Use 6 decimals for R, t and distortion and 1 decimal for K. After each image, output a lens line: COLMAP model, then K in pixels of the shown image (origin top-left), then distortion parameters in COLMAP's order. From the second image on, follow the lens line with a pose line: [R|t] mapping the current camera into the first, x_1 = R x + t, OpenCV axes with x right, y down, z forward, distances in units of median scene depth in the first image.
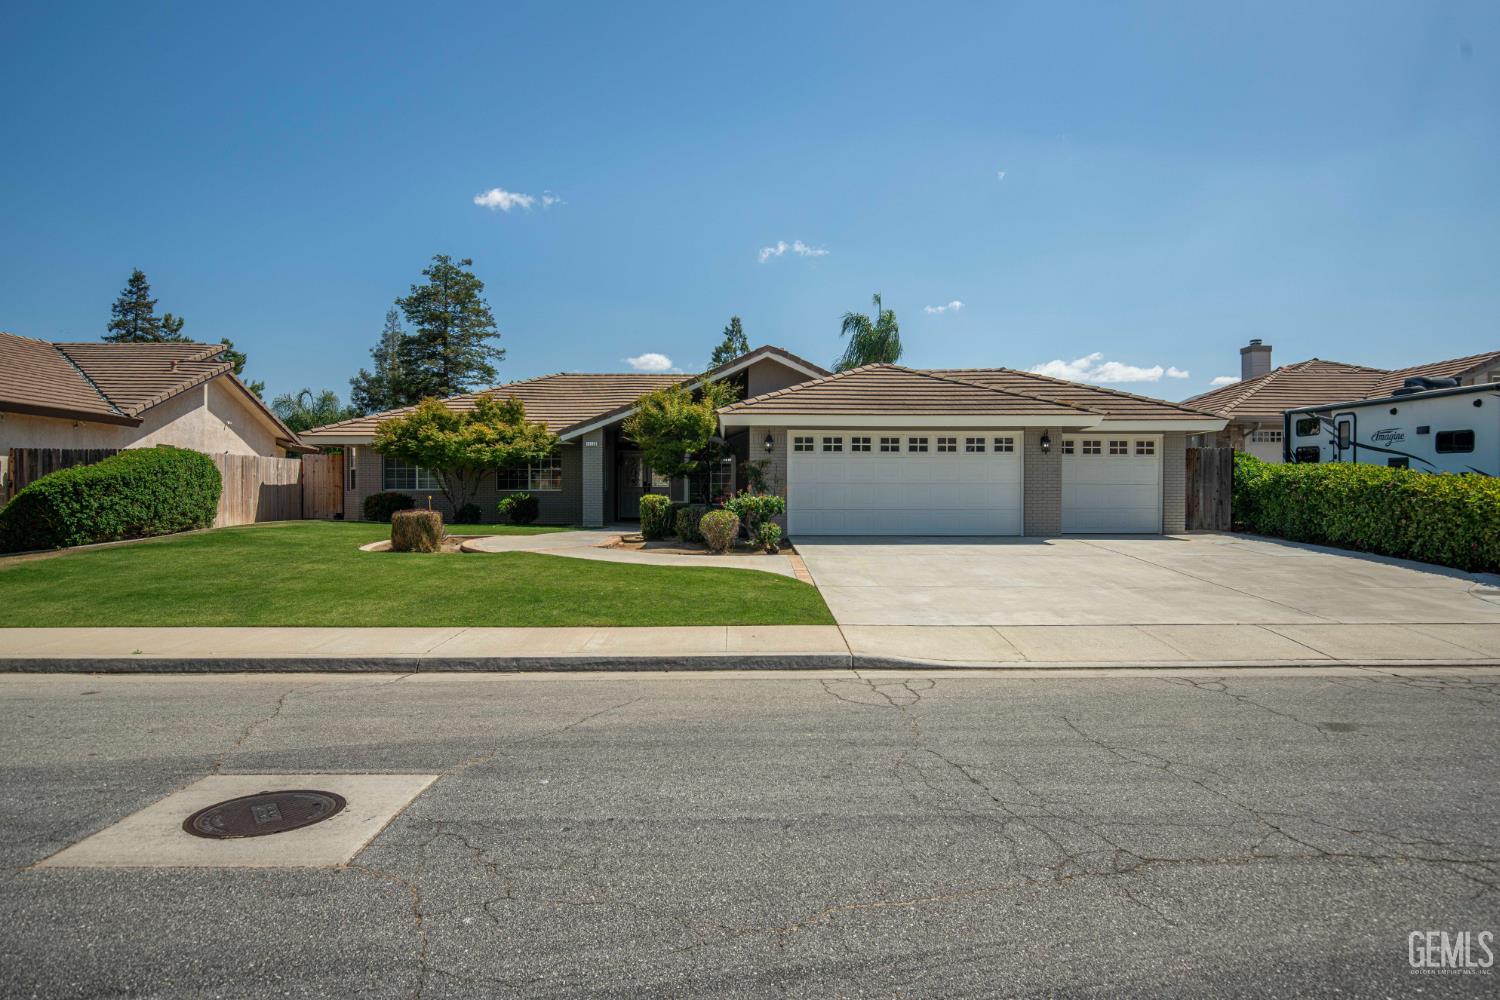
lens RADIAL K [[899.8, 0, 750.9], [0, 899.8, 504.4], [0, 0, 1]] dist [-0.009294, 0.001547]
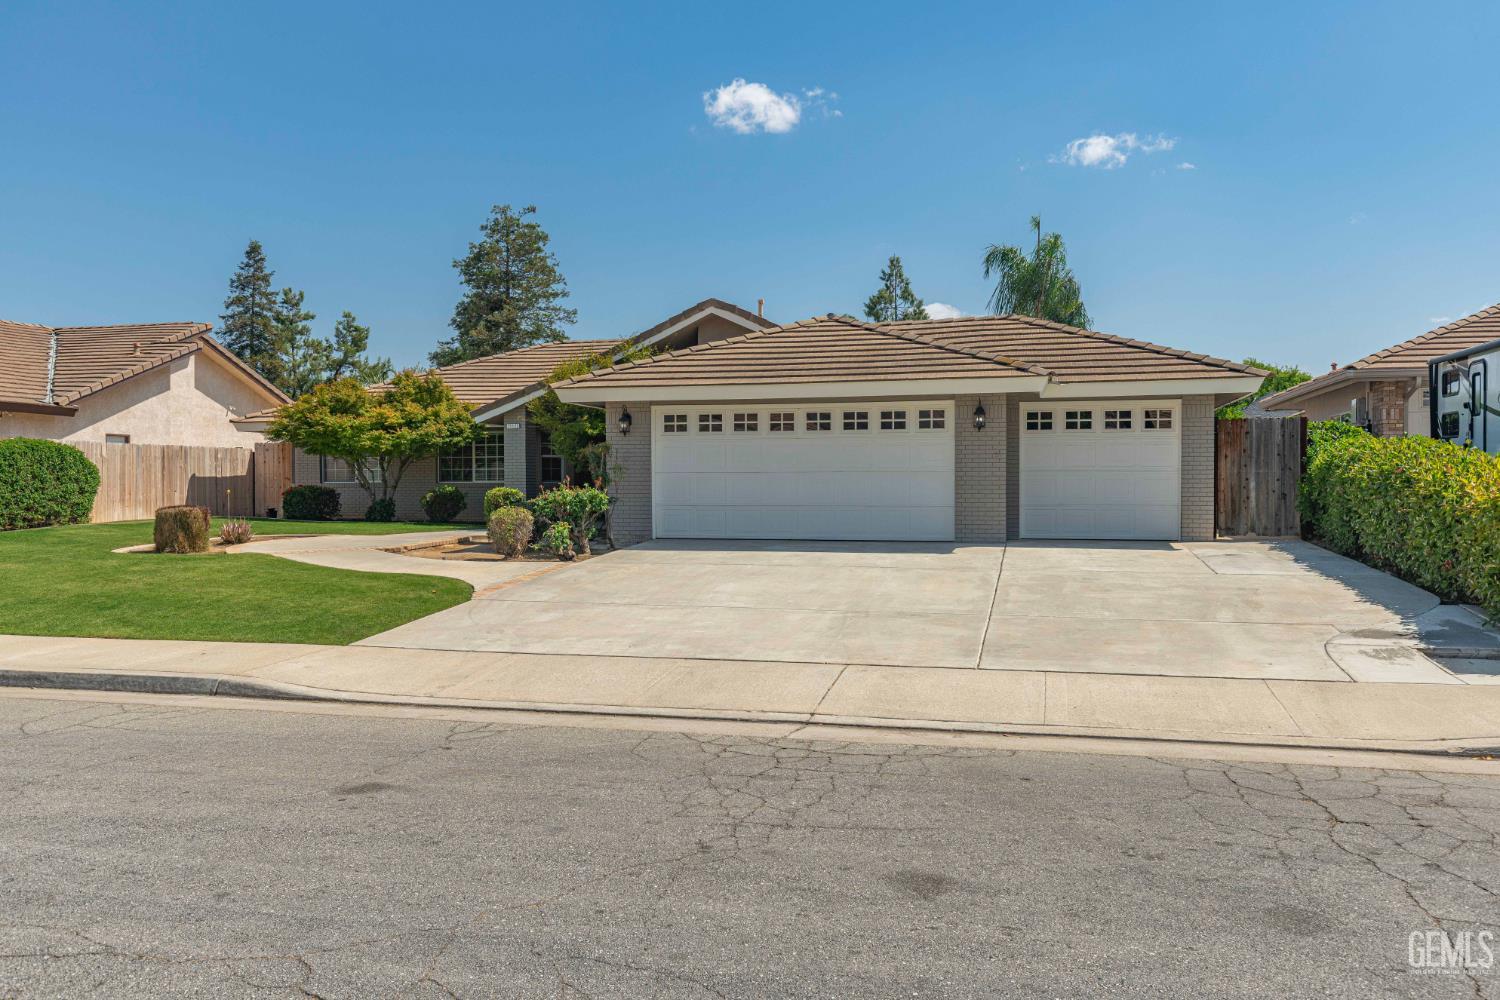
lens RADIAL K [[1146.0, 0, 753.2], [0, 1146.0, 504.6], [0, 0, 1]] dist [0.011891, -0.011475]
pose [[0.963942, 0.000990, -0.266111, 0.361565], [0.000514, 0.999984, 0.005580, -0.000837], [0.266112, -0.005516, 0.963926, 0.038406]]
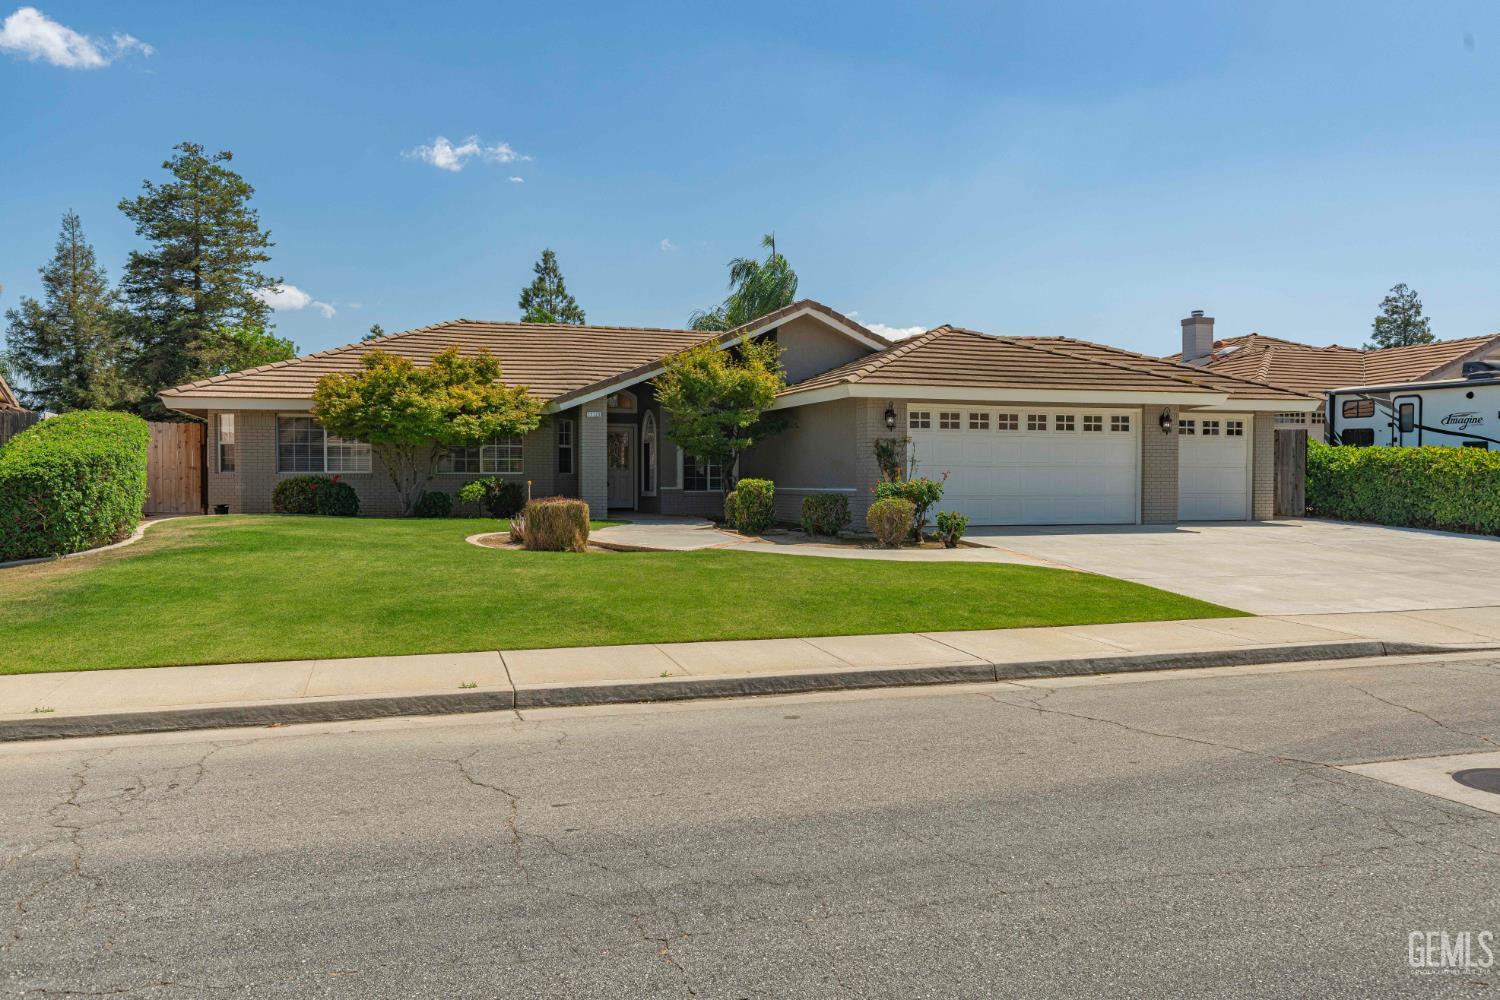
lens RADIAL K [[1146.0, 0, 750.6], [0, 1146.0, 499.9], [0, 0, 1]] dist [0.011891, -0.011475]
pose [[0.958835, -0.005889, 0.283901, -0.372926], [0.003920, 0.999964, 0.007503, 0.000276], [-0.283935, -0.006082, 0.958824, -0.002840]]
